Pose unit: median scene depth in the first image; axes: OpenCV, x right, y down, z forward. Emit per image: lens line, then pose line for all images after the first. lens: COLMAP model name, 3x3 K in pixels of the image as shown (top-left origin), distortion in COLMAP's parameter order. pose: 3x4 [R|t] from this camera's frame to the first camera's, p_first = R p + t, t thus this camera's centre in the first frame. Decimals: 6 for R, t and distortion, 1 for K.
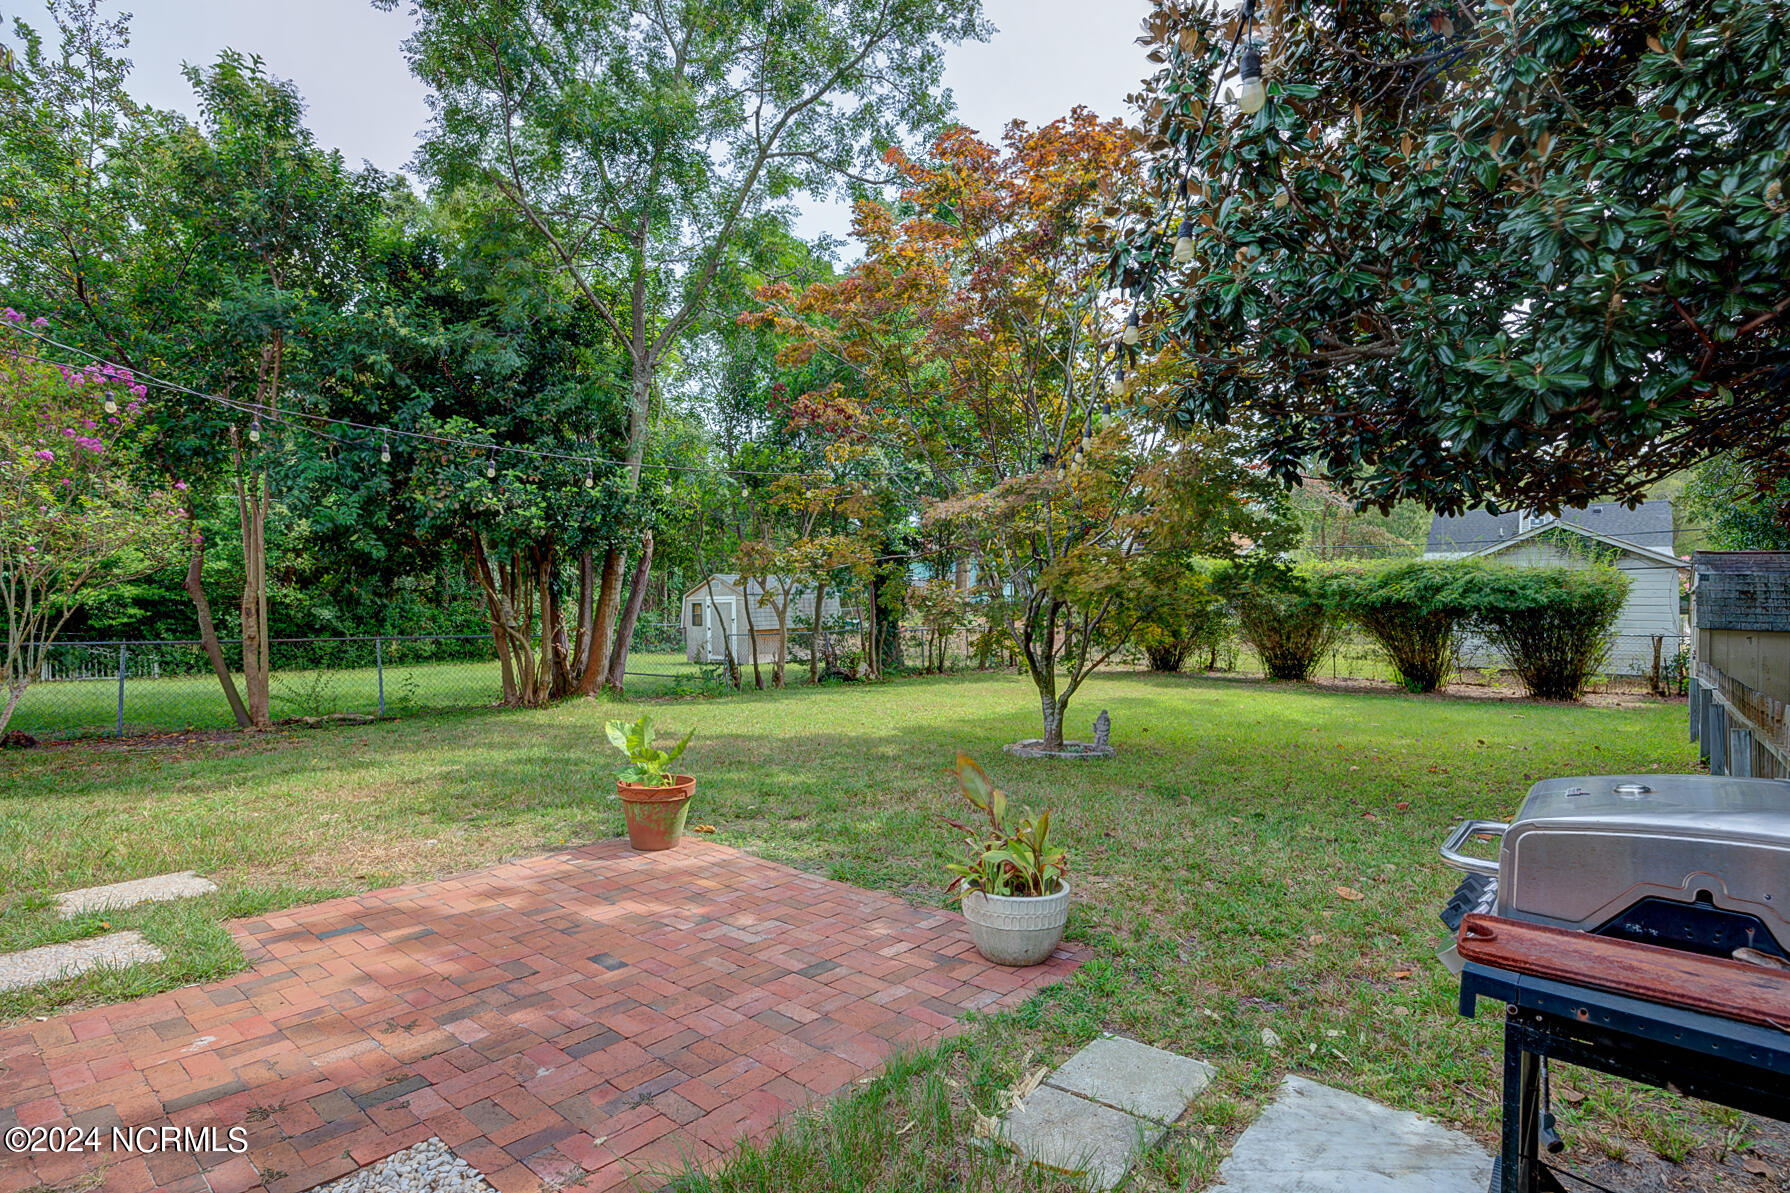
lens RADIAL K [[893.7, 0, 910.6], [0, 893.7, 597.7], [0, 0, 1]] dist [-0.000119, -0.000020]
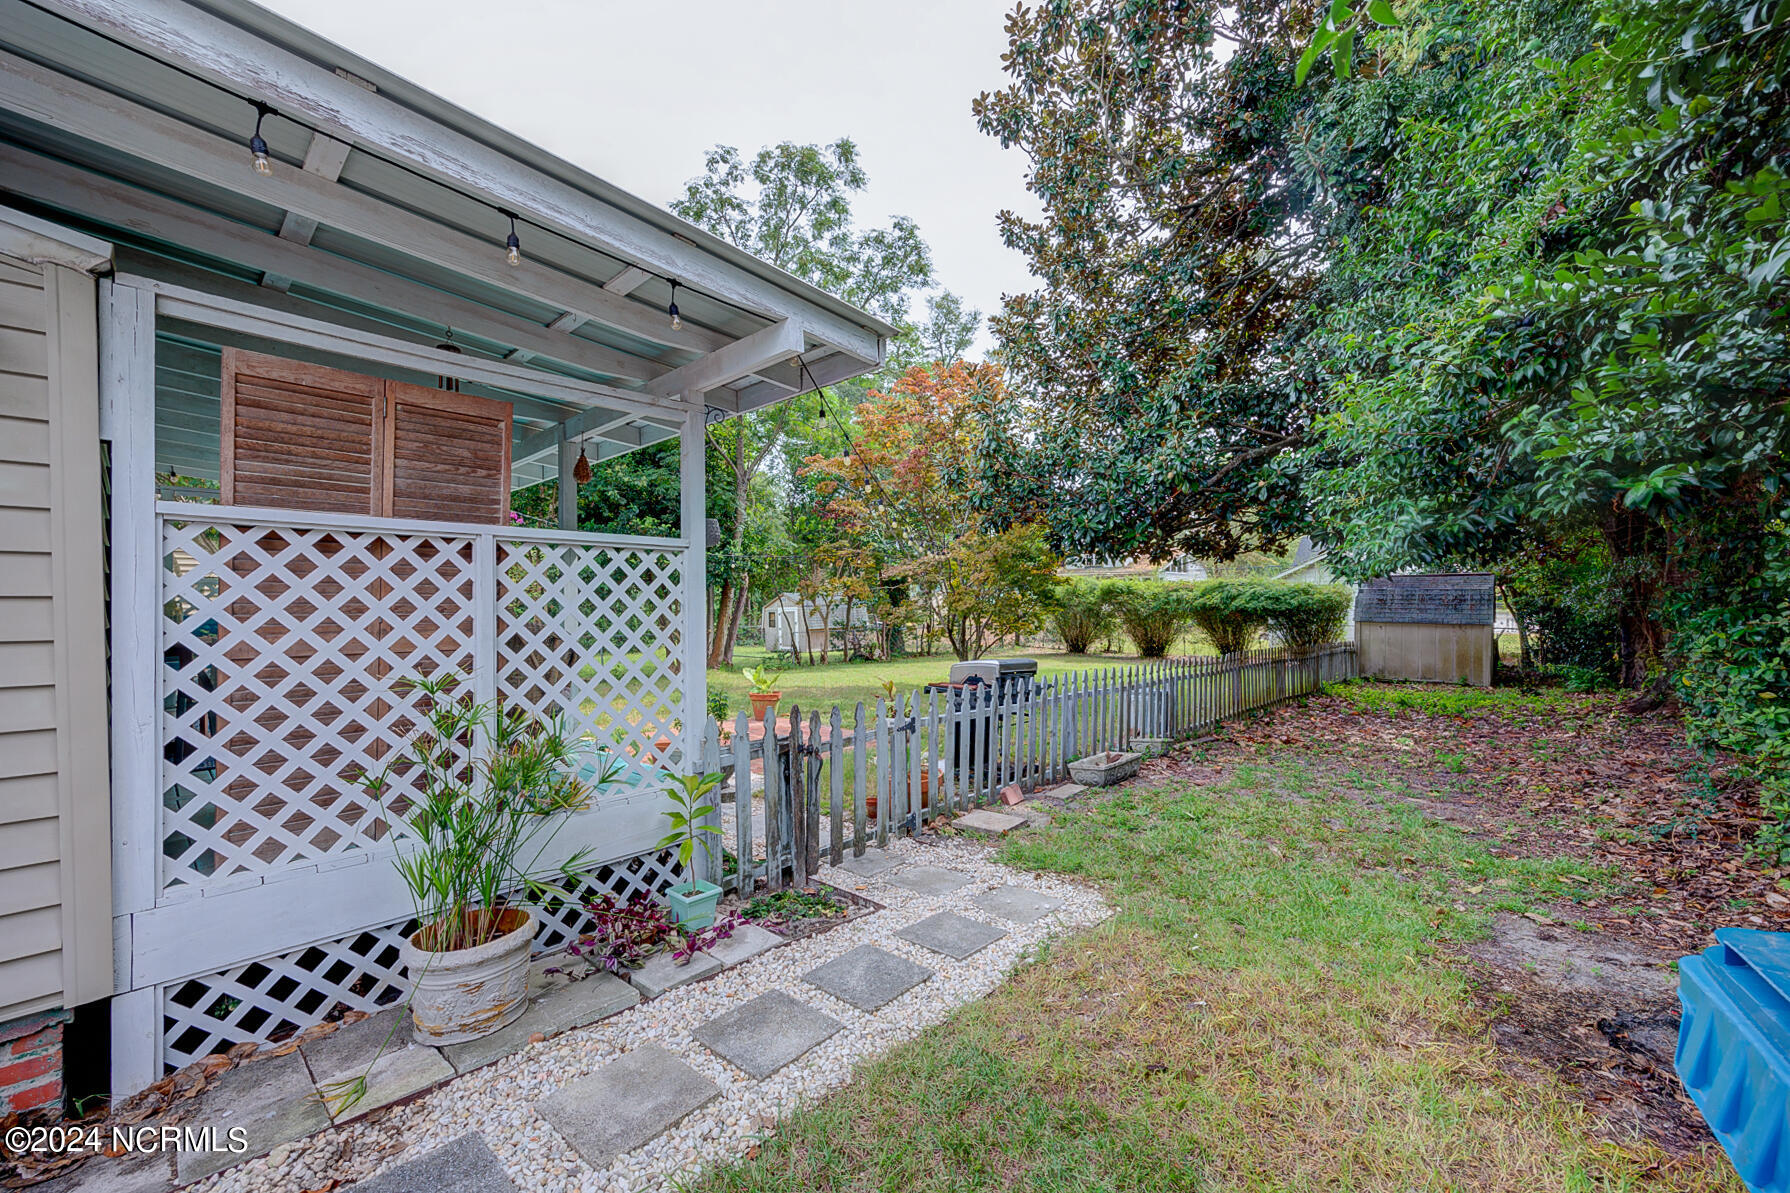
lens RADIAL K [[710.8, 0, 892.1], [0, 710.8, 596.4], [0, 0, 1]] dist [0.000701, 0.000277]
pose [[0.998062, -0.015788, -0.060189, 0.052499], [0.015187, 0.999830, -0.010431, -0.007436], [0.060343, 0.009496, 0.998133, -0.269918]]
